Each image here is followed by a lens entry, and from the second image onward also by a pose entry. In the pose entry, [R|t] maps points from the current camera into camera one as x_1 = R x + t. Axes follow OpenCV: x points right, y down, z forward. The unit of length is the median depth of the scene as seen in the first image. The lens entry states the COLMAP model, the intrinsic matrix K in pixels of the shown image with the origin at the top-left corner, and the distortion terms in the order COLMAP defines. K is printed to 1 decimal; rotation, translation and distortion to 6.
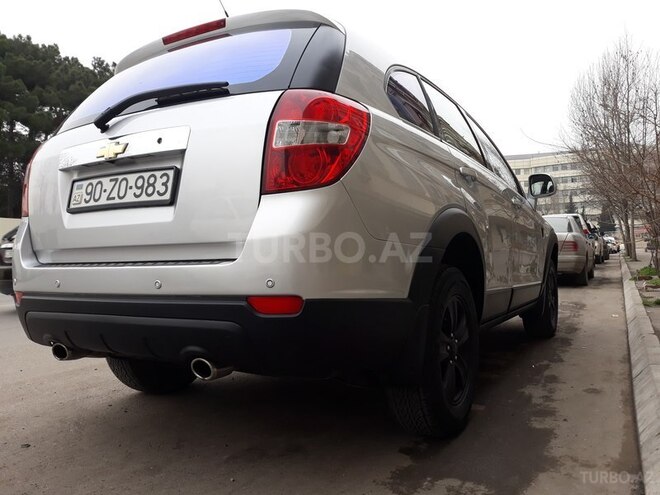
lens RADIAL K [[547.3, 0, 332.1], [0, 547.3, 251.0], [0, 0, 1]] dist [0.009054, -0.017301]
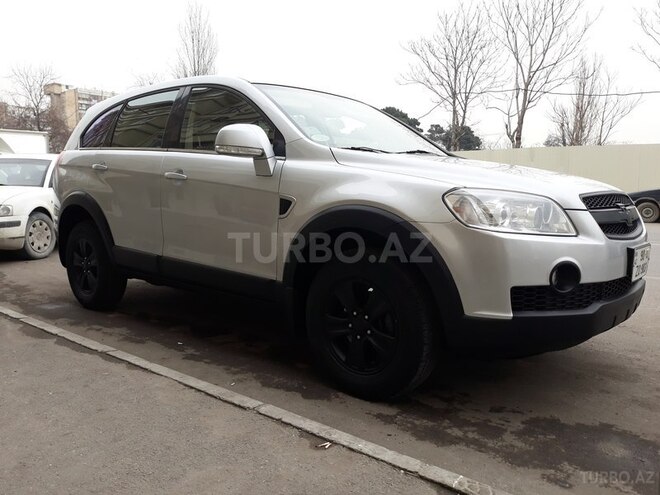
lens RADIAL K [[547.3, 0, 332.1], [0, 547.3, 251.0], [0, 0, 1]] dist [0.009054, -0.017301]
pose [[-0.196630, 0.147964, -0.969249, 1.560599], [0.001388, 0.988589, 0.150635, -0.125760], [0.980477, 0.028274, -0.194591, 1.829981]]
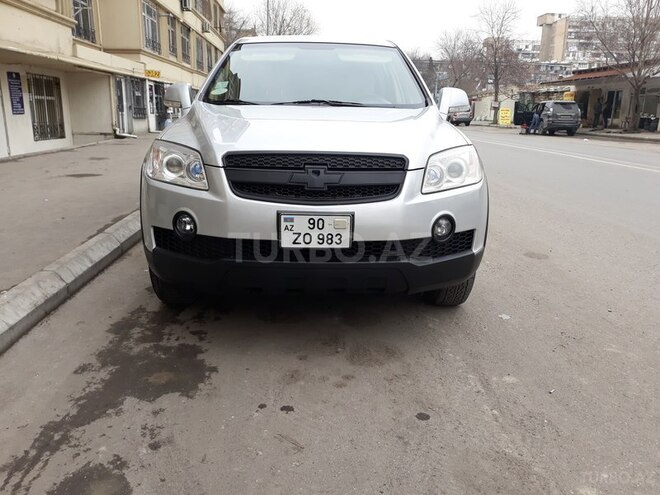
lens RADIAL K [[547.3, 0, 332.1], [0, 547.3, 251.0], [0, 0, 1]] dist [0.009054, -0.017301]
pose [[-0.852392, 0.143248, -0.502900, 0.973214], [0.005860, 0.964301, 0.264743, -0.160396], [0.522871, 0.222718, -0.822802, 2.870735]]
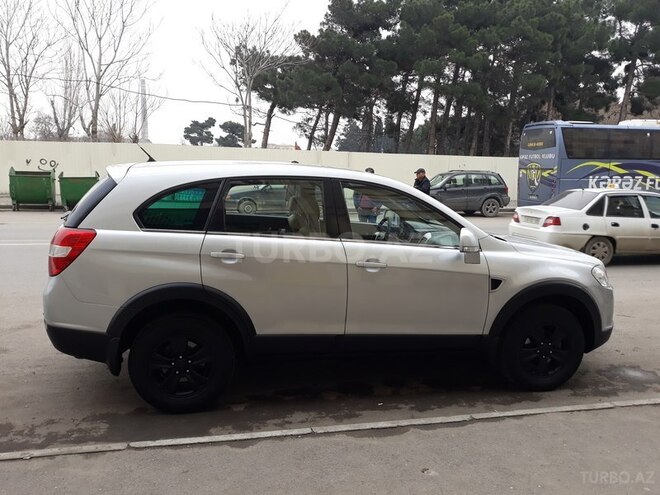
lens RADIAL K [[547.3, 0, 332.1], [0, 547.3, 251.0], [0, 0, 1]] dist [0.009054, -0.017301]
pose [[0.647902, 0.160809, -0.744556, 1.401160], [-0.041267, 0.983437, 0.176492, -0.388572], [0.760605, -0.083624, 0.643806, 0.260463]]
